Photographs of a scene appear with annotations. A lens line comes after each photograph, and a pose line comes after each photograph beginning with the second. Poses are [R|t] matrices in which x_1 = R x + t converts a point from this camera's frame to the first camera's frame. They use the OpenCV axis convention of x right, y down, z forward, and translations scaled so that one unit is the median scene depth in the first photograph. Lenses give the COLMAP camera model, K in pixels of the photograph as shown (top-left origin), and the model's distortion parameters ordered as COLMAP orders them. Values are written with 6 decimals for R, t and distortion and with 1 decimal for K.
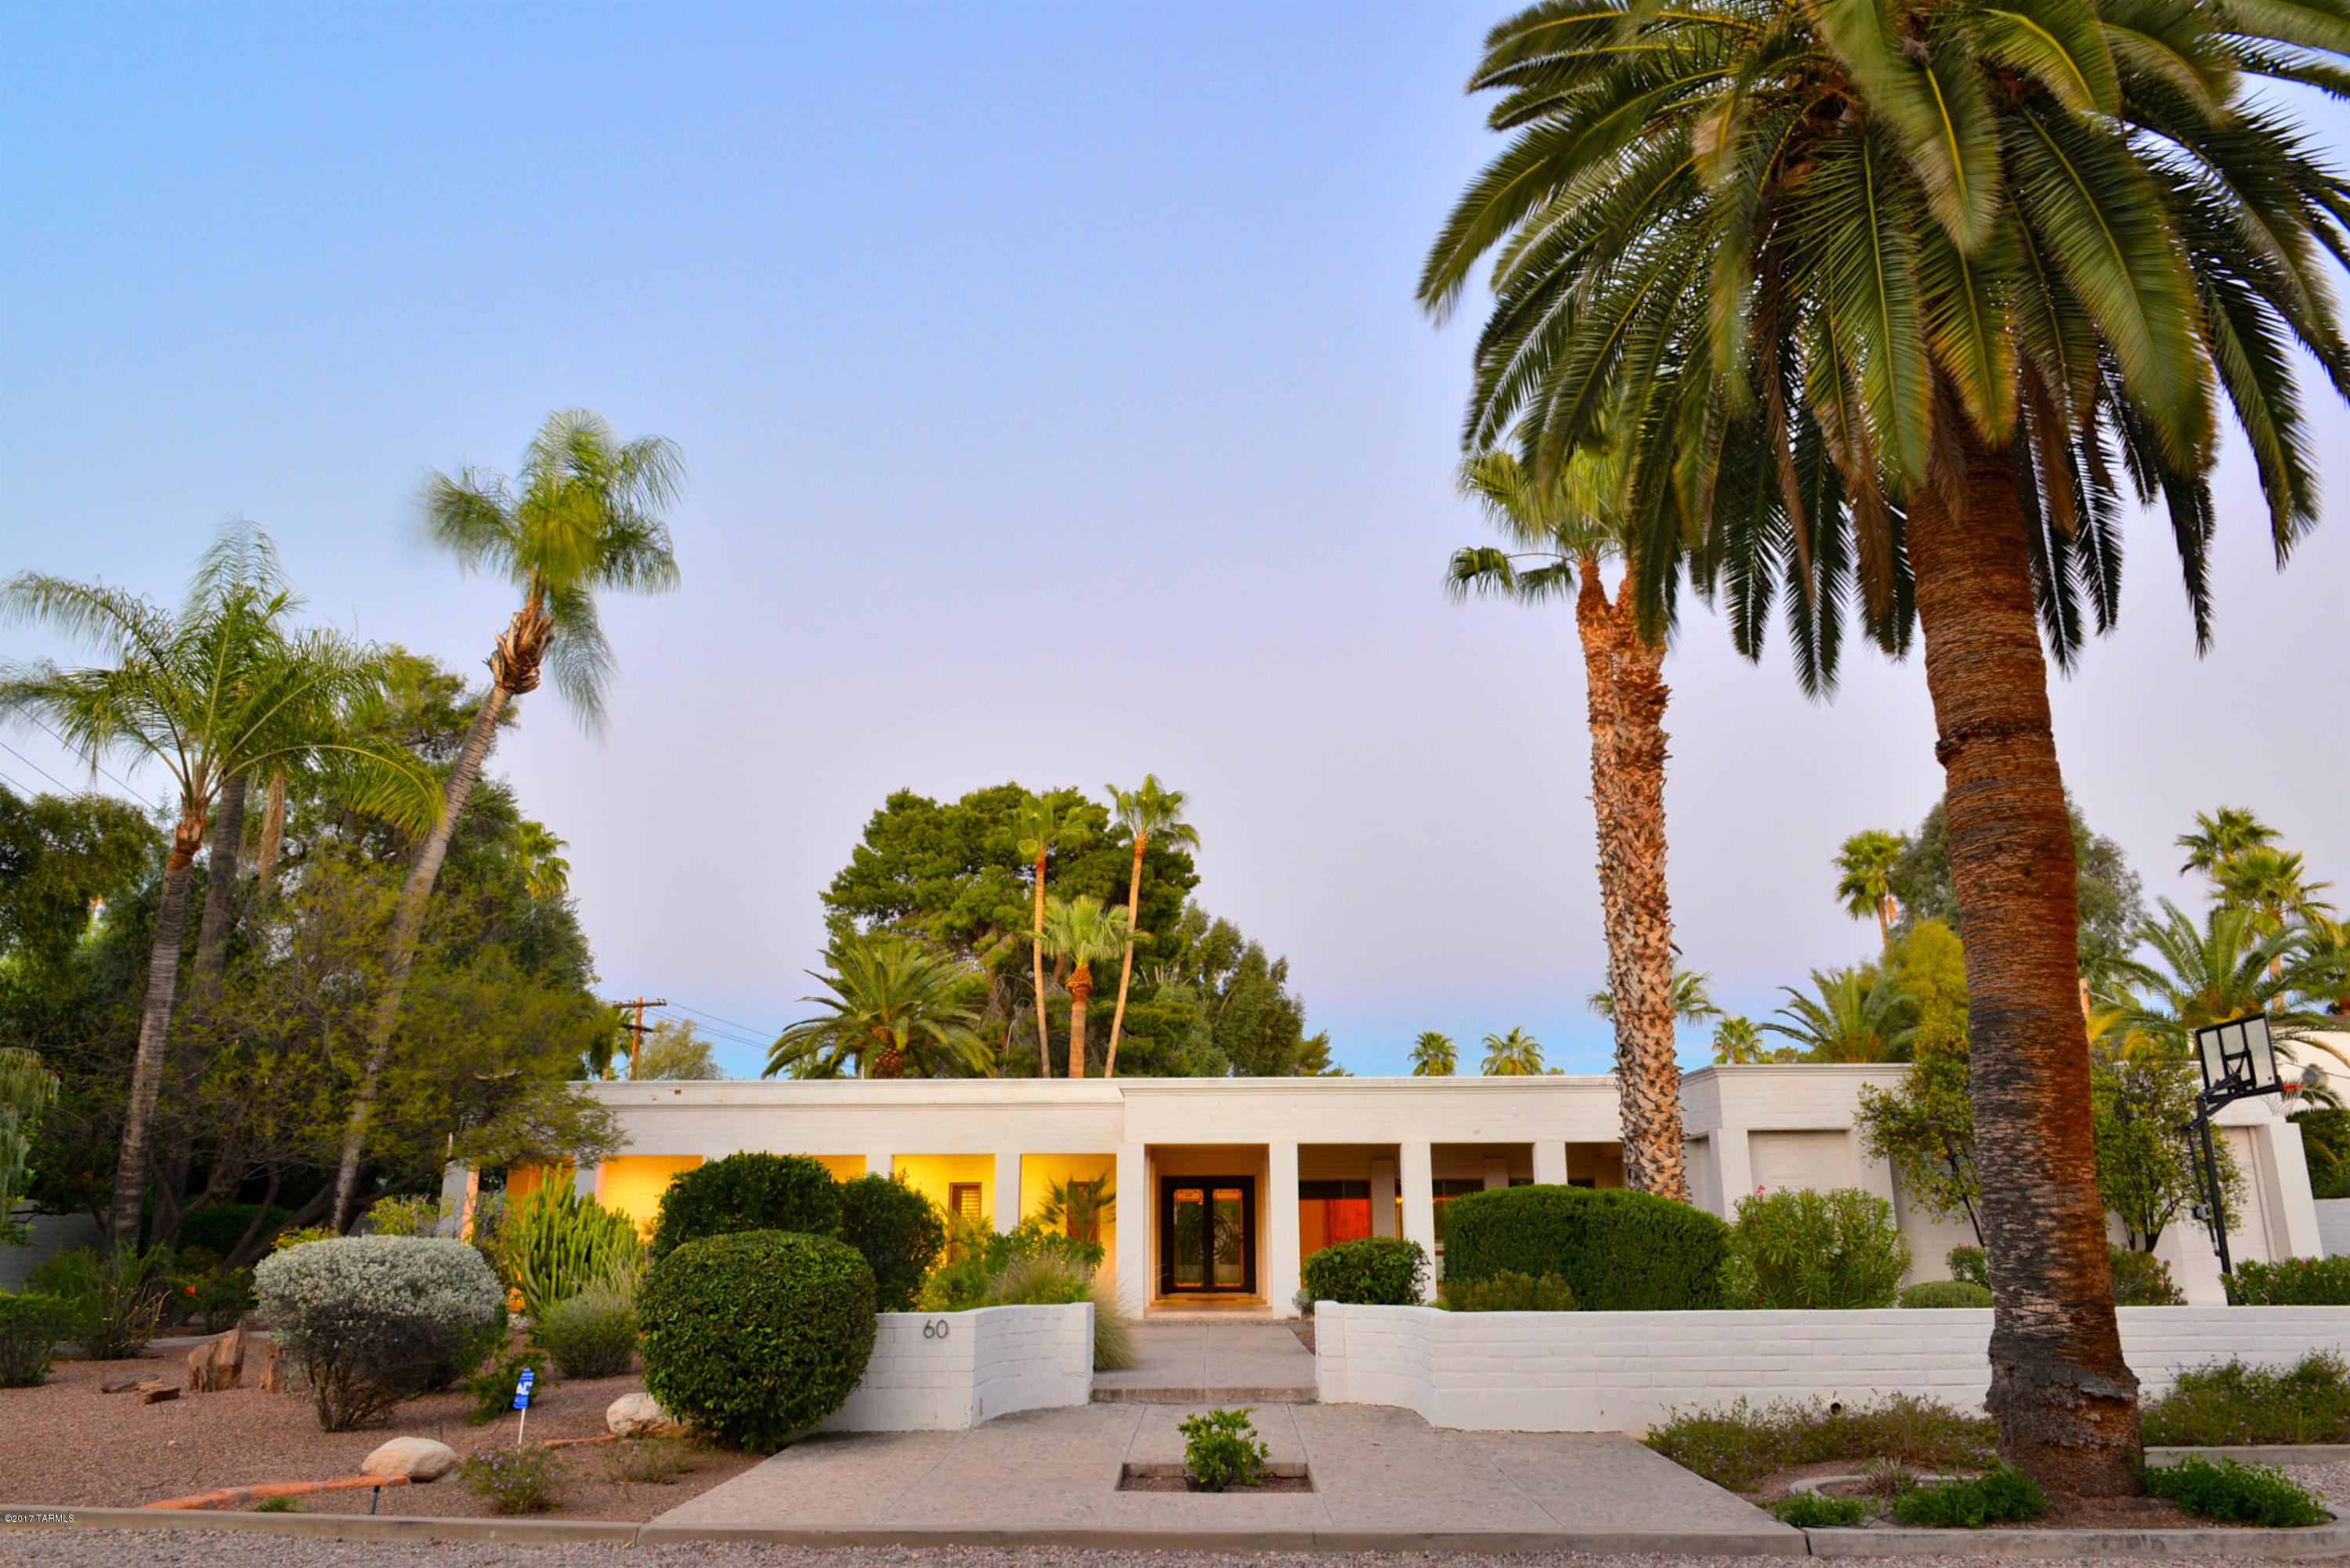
lens RADIAL K [[1566.9, 0, 1175.0], [0, 1566.9, 784.0], [0, 0, 1]] dist [-0.010189, -0.003811]
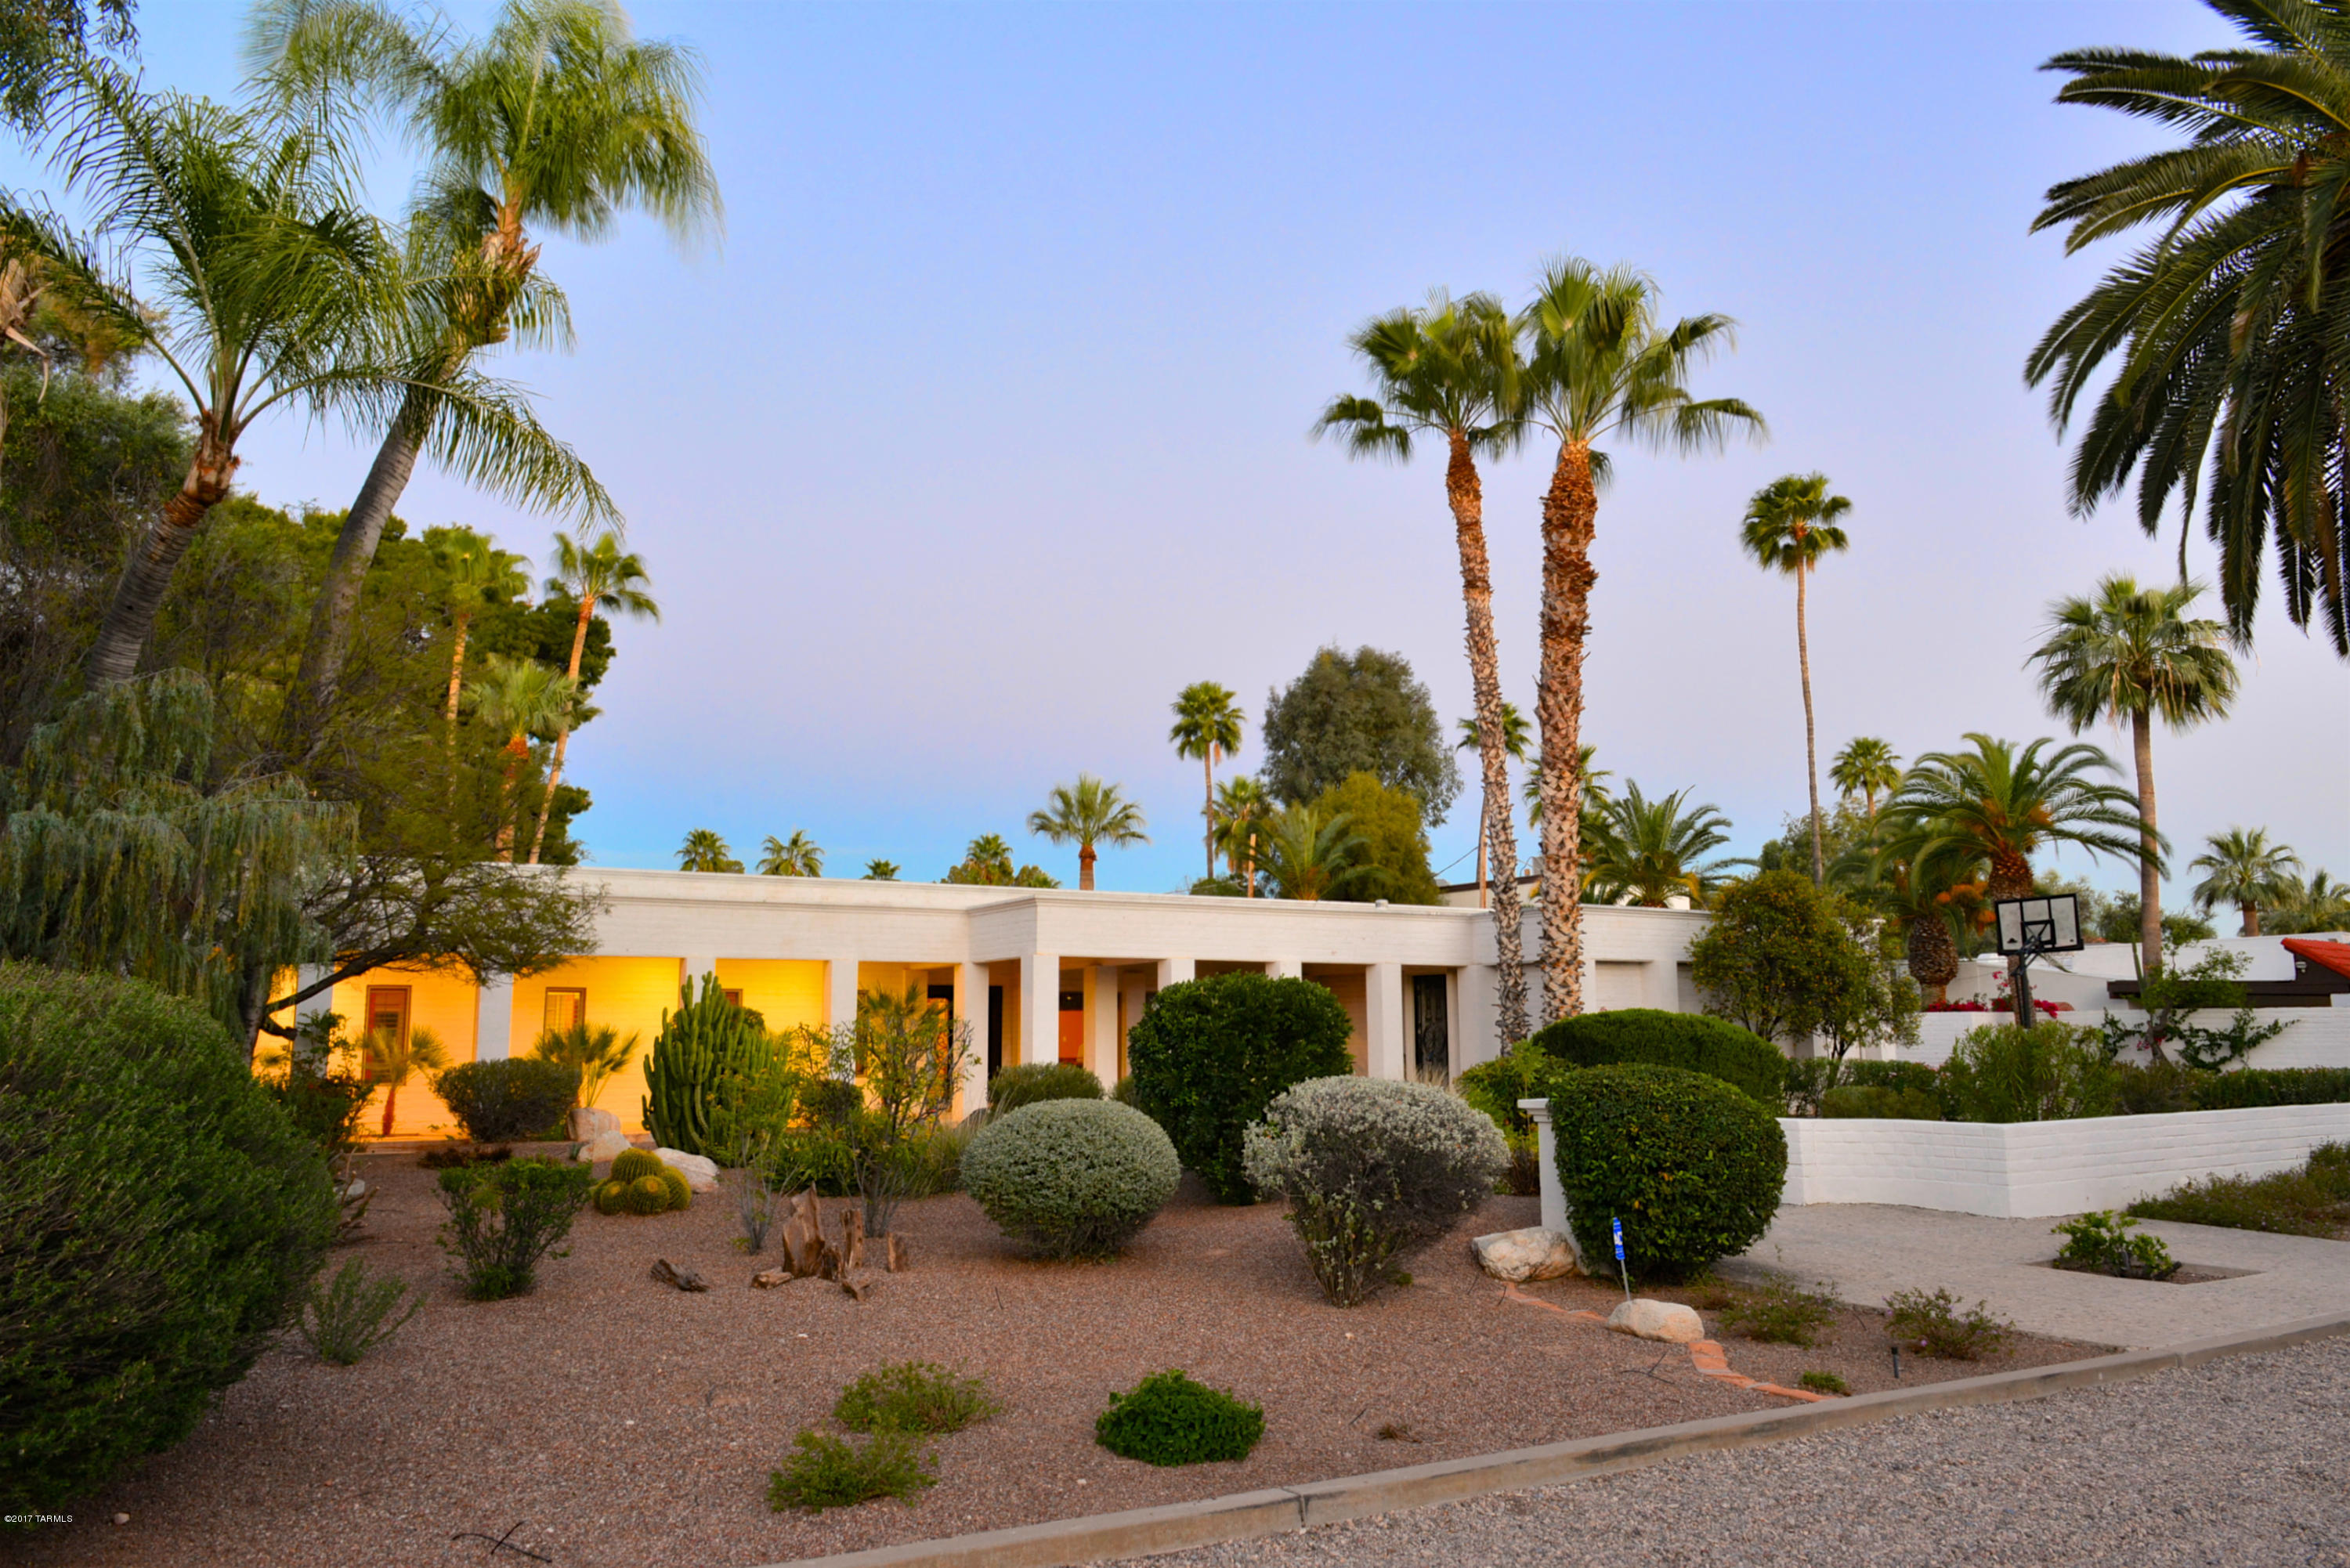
lens RADIAL K [[1578.5, 0, 1175.0], [0, 1578.5, 784.0], [0, 0, 1]] dist [-0.000271, -0.000659]
pose [[0.853782, 0.082914, 0.513986, -0.519341], [-0.146290, 0.985669, 0.083999, 0.037901], [-0.499655, -0.146908, 0.853676, 0.168103]]
